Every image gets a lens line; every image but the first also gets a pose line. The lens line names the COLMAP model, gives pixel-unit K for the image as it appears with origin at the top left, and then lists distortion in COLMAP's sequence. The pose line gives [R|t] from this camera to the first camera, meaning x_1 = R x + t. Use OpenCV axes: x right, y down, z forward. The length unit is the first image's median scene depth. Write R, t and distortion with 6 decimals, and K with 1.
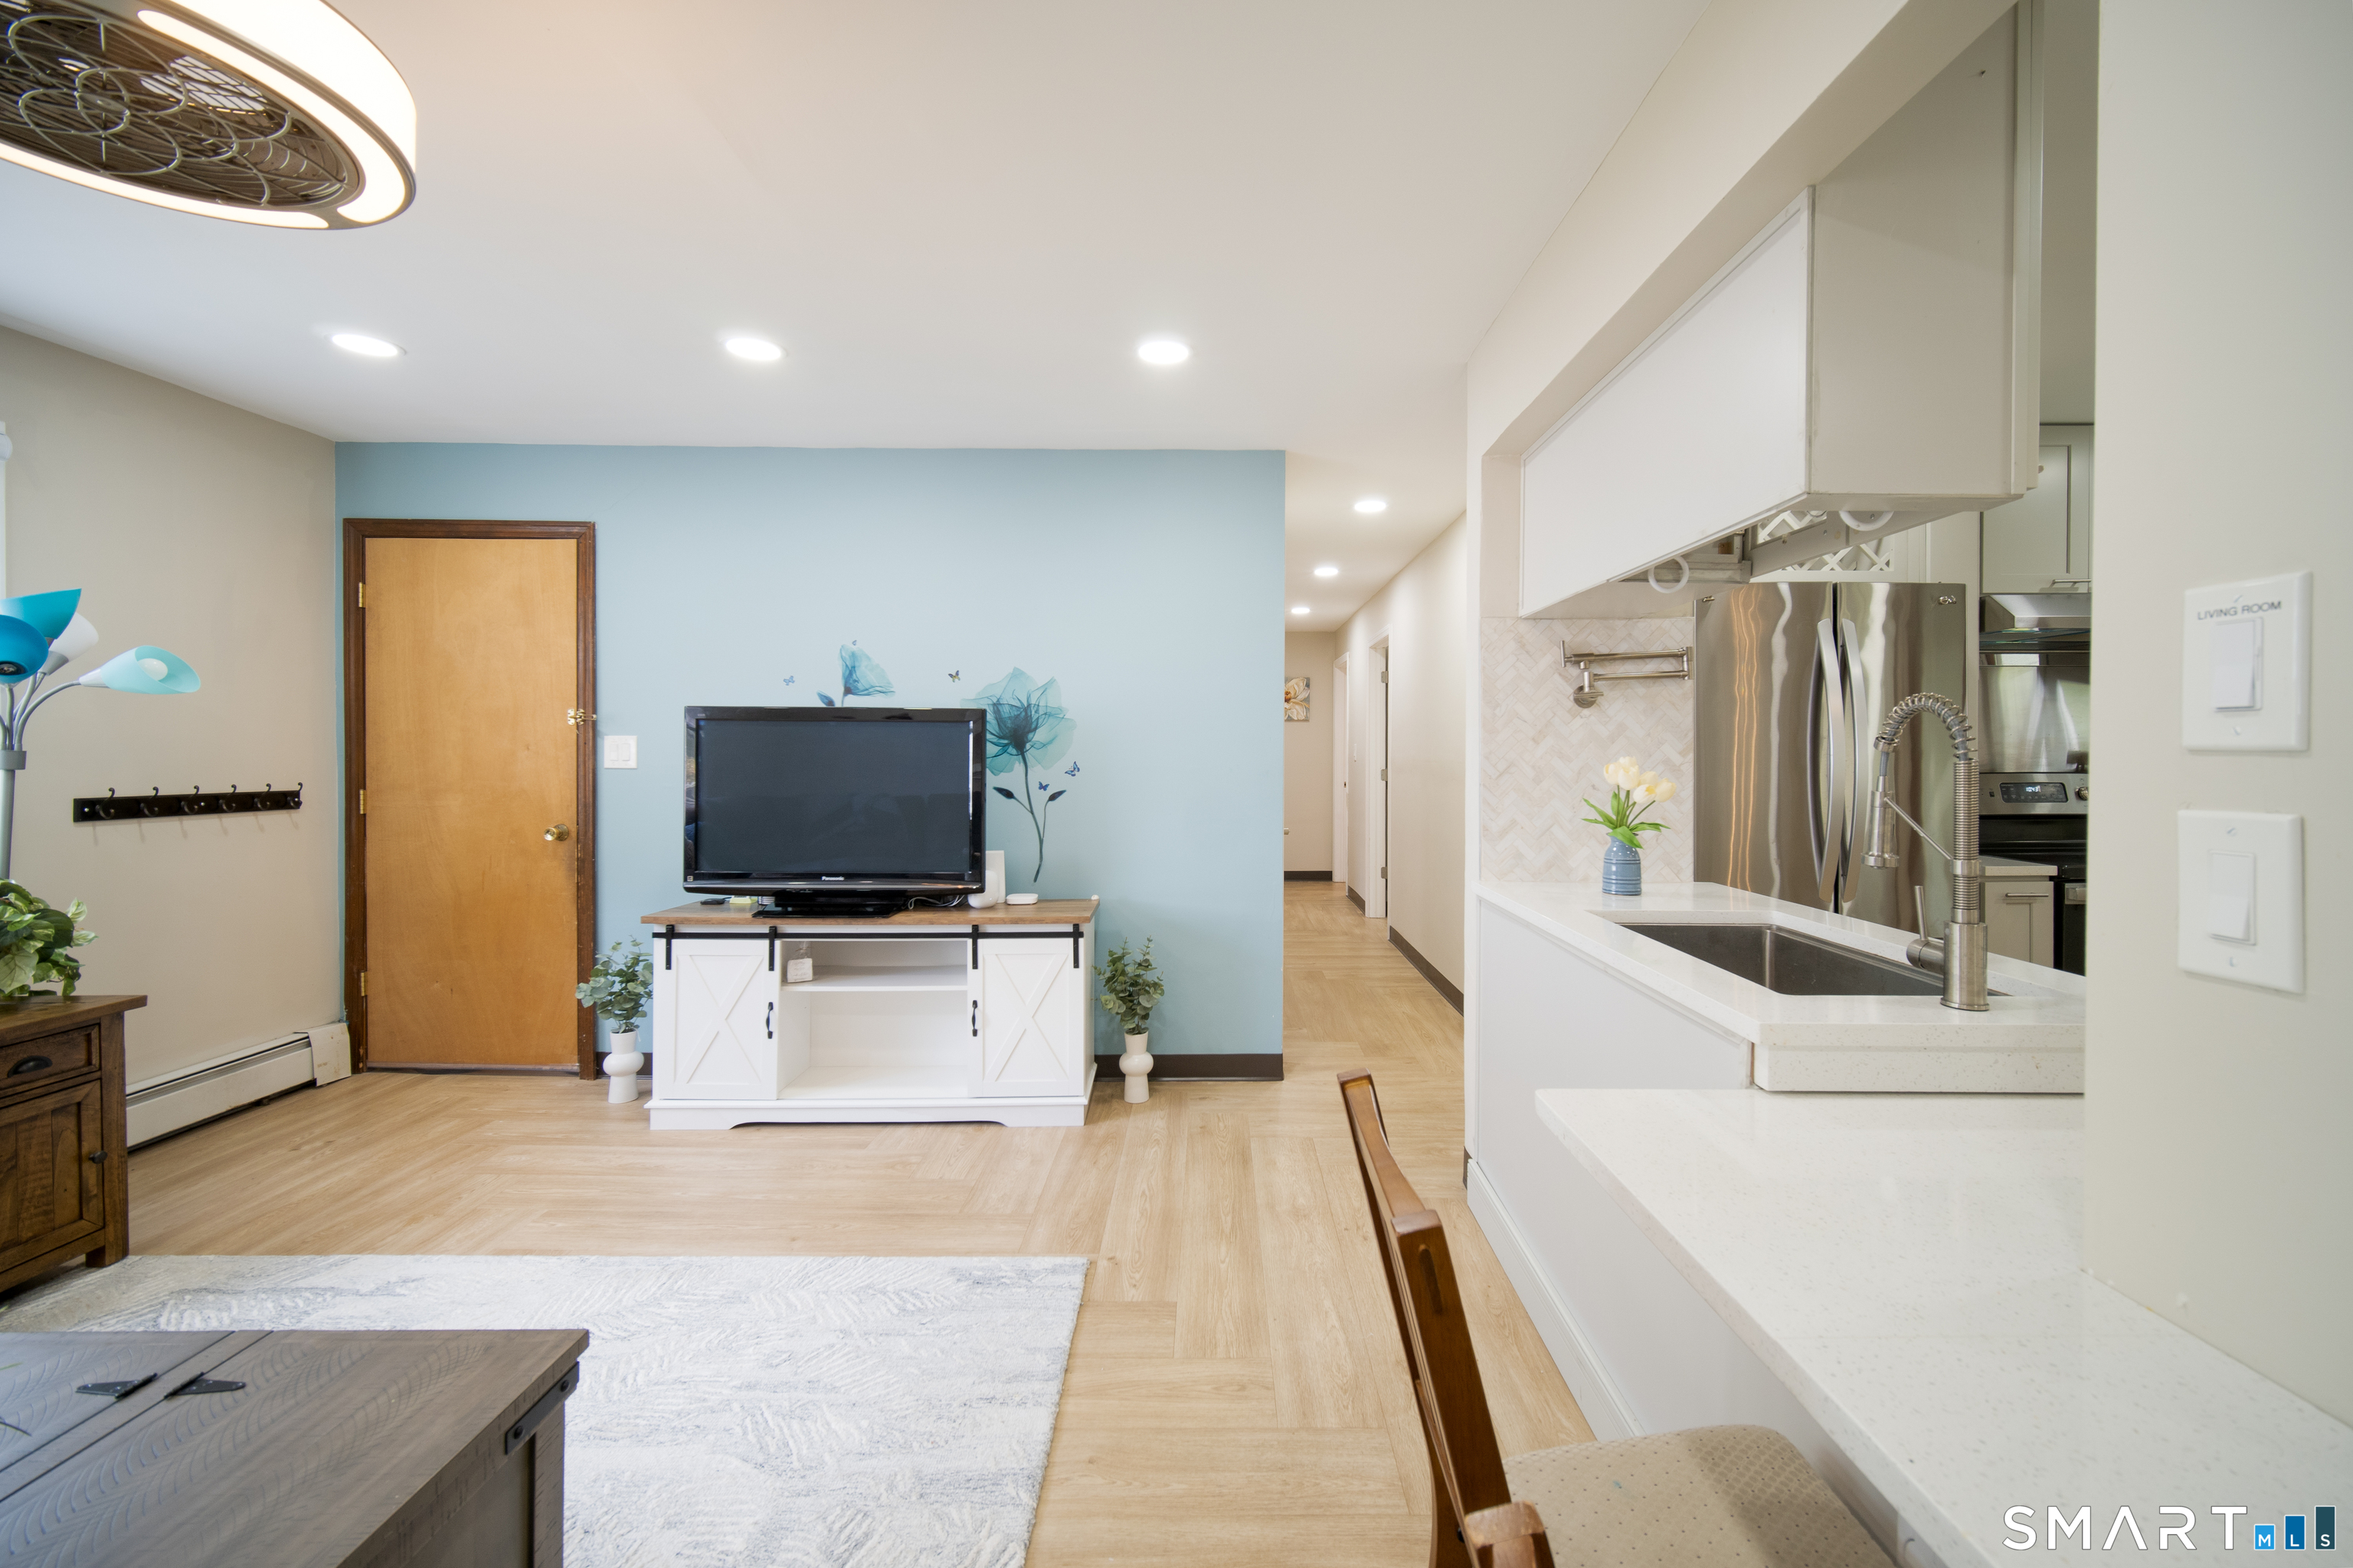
lens RADIAL K [[944.2, 0, 1185.3], [0, 944.2, 763.6], [0, 0, 1]] dist [-0.000990, -0.000059]
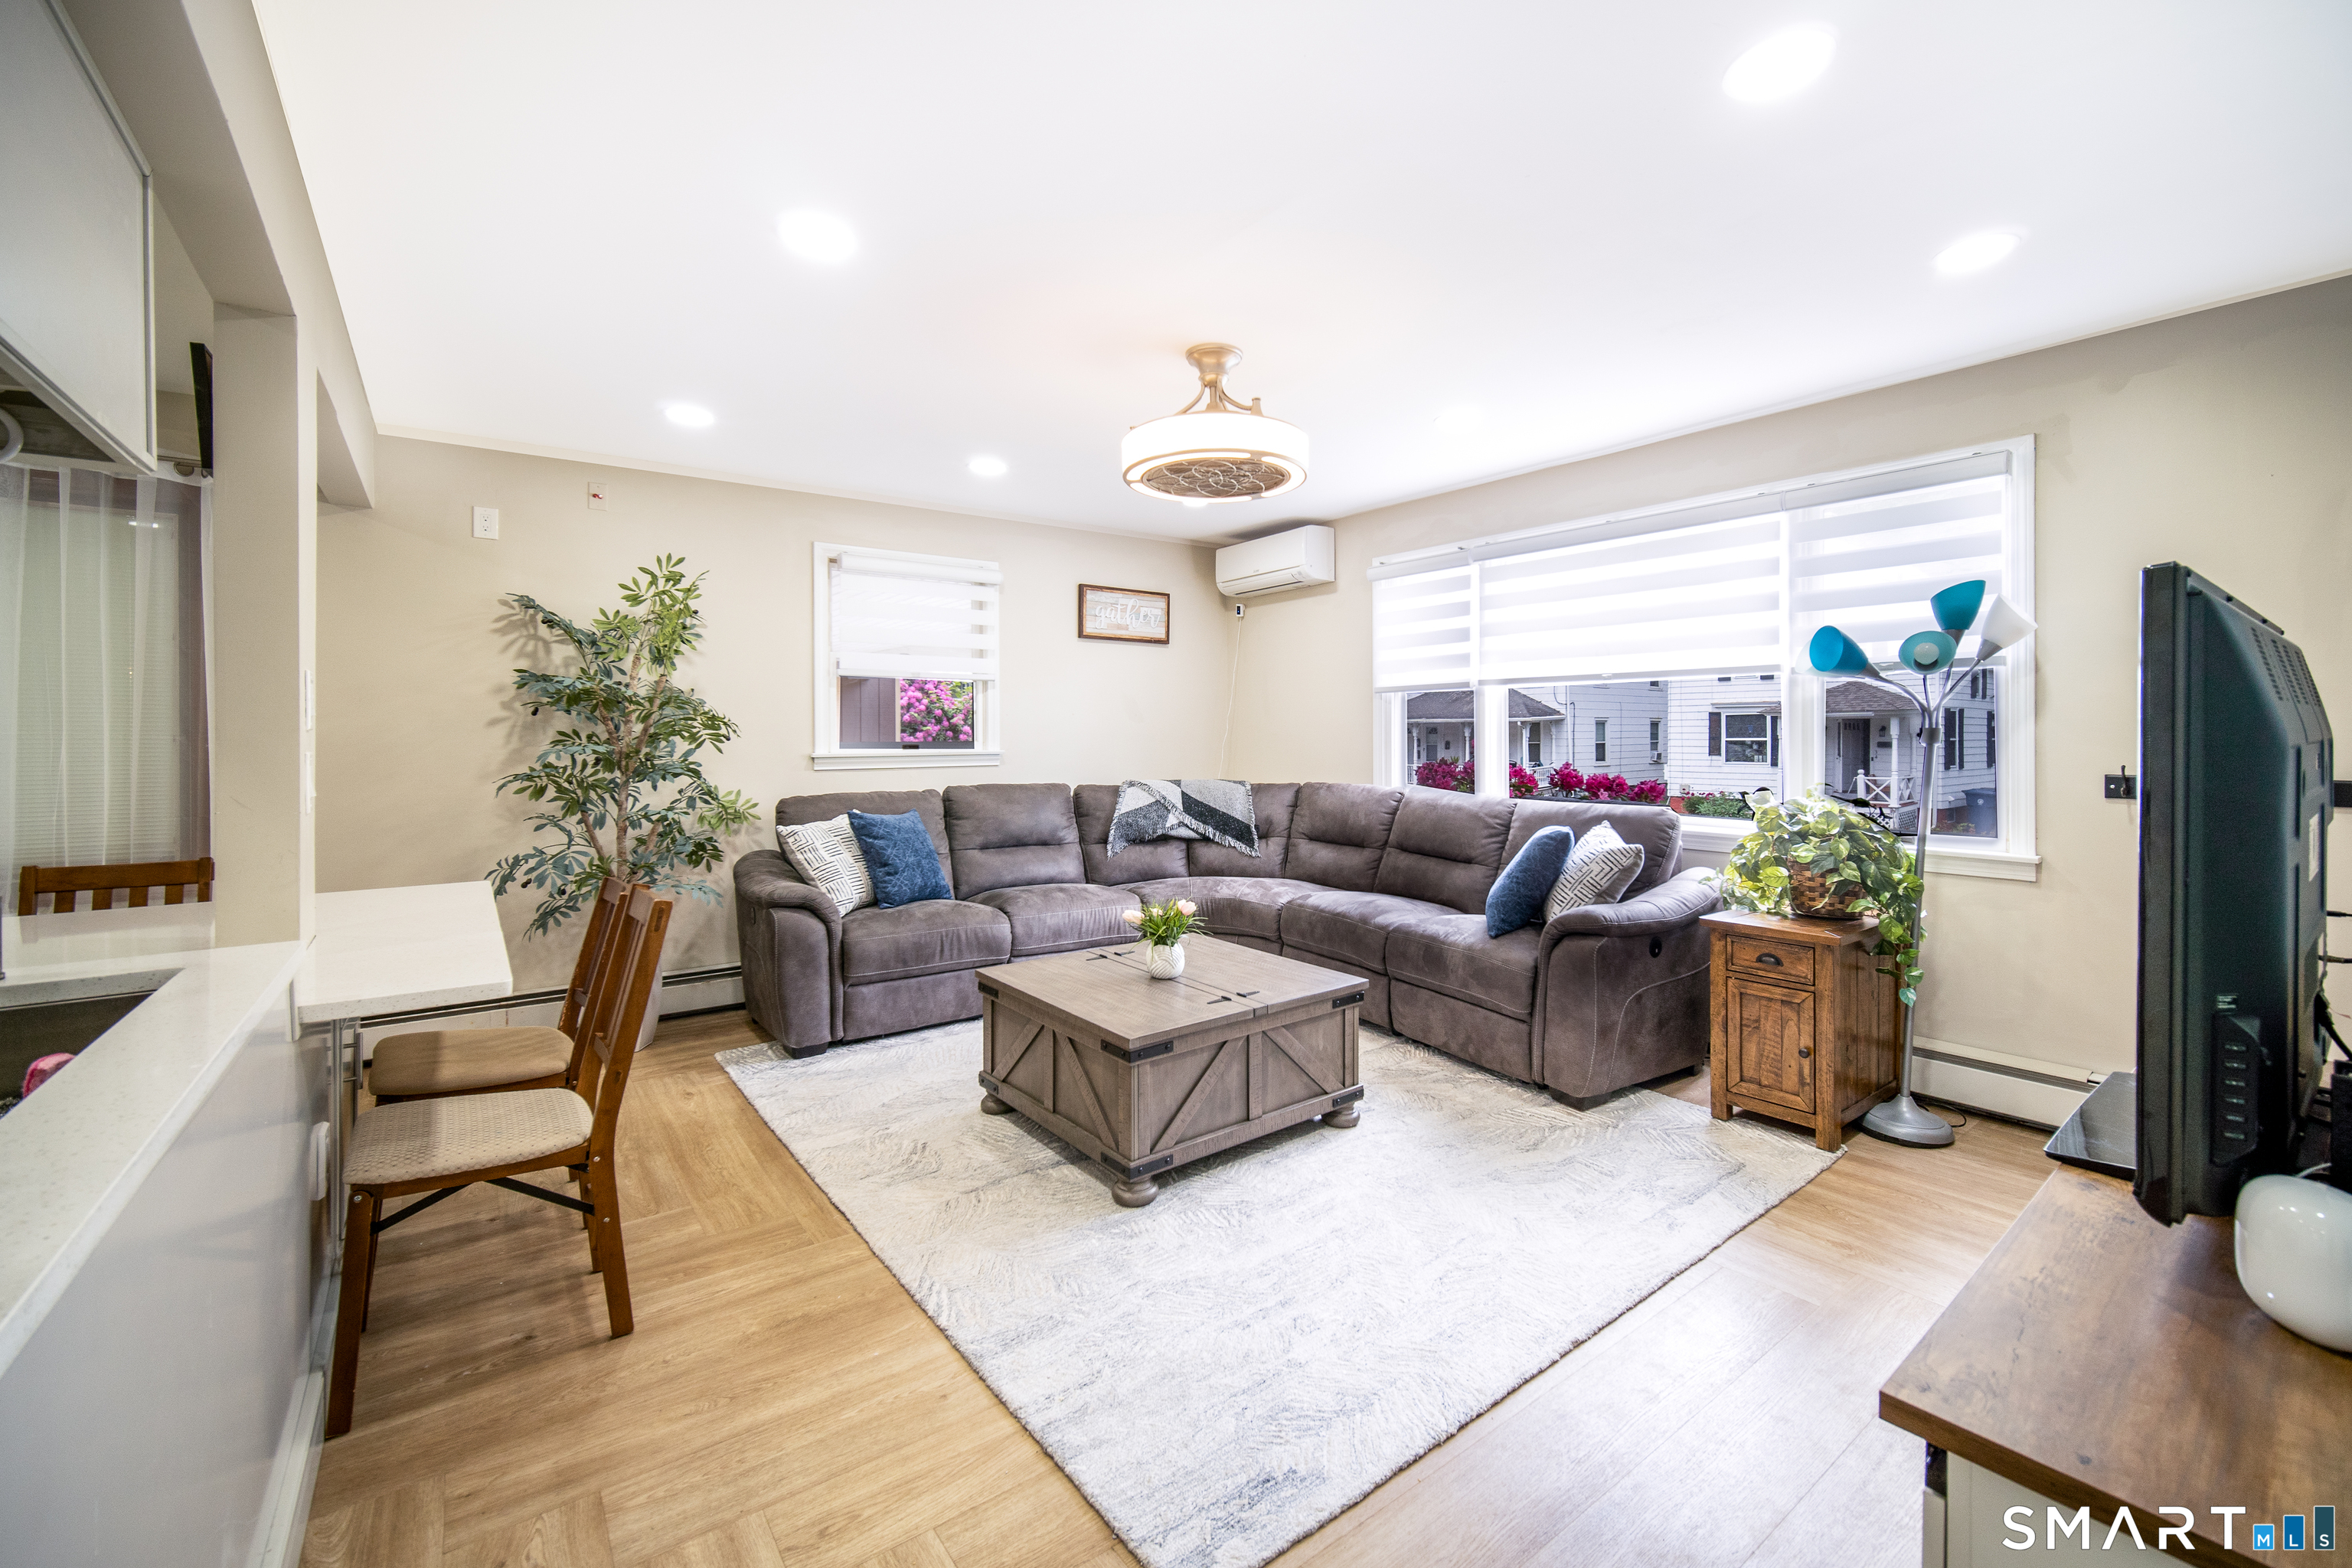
lens RADIAL K [[897.9, 0, 1182.1], [0, 897.9, 742.5], [0, 0, 1]] dist [0.000555, 0.000009]
pose [[-0.770208, 0.007691, -0.637746, 0.224202], [-0.004242, 0.999843, 0.017181, -0.010532], [0.637779, 0.015938, -0.770055, 1.301743]]
